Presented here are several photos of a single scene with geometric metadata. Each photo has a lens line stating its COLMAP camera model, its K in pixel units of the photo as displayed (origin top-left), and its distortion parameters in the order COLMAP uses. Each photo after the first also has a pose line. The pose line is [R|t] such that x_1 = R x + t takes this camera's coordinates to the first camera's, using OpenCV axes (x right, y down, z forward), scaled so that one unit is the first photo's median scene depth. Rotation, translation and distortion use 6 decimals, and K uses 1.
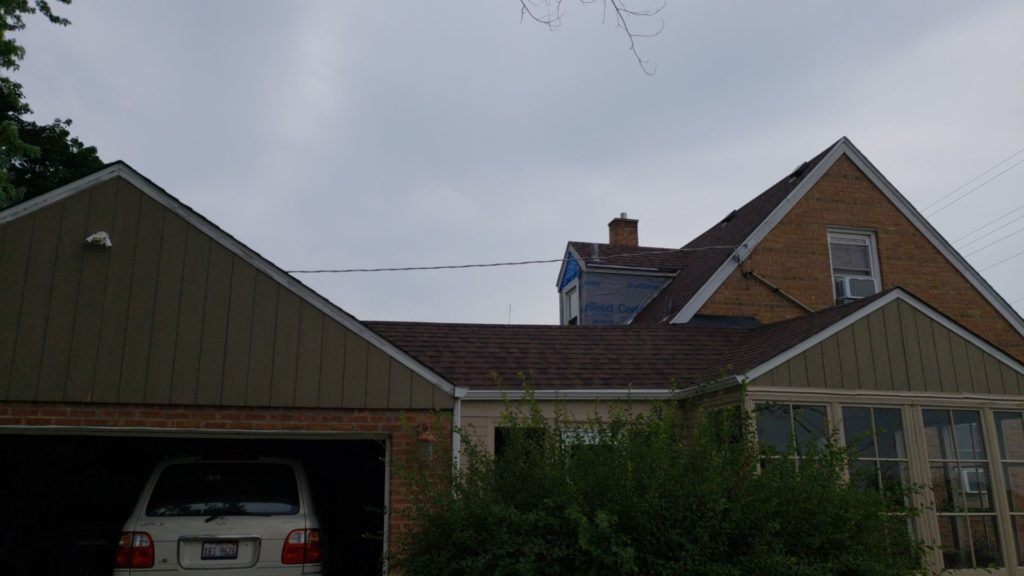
lens RADIAL K [[791.8, 0, 512.0], [0, 791.8, 288.0], [0, 0, 1]] dist [0.076090, -0.117137]
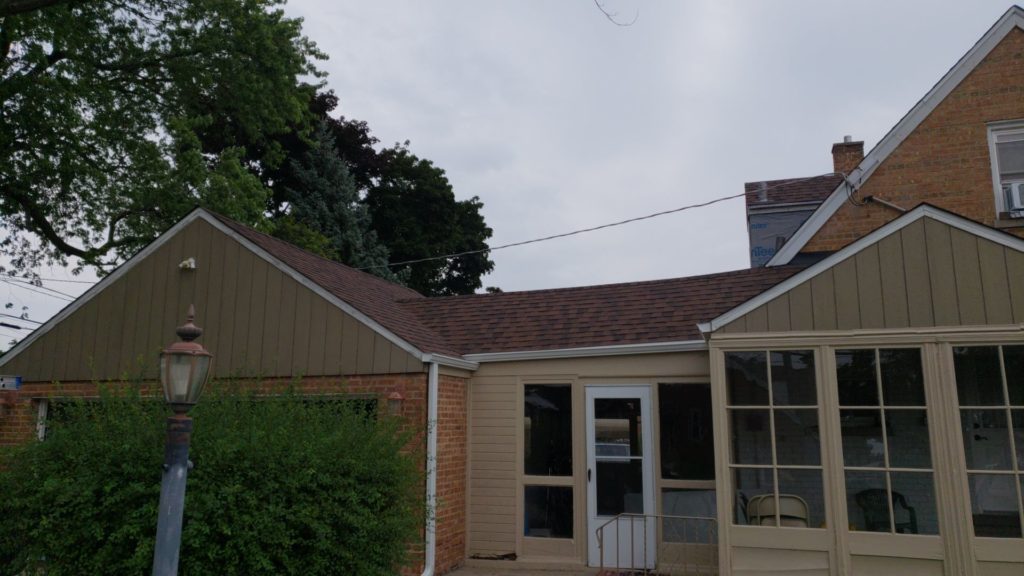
lens RADIAL K [[791.8, 0, 512.0], [0, 791.8, 288.0], [0, 0, 1]] dist [0.076090, -0.117137]
pose [[0.852942, -0.093128, -0.513631, 0.537915], [0.122529, 0.992185, 0.023576, 0.013986], [0.507421, -0.083044, 0.857687, 0.054507]]
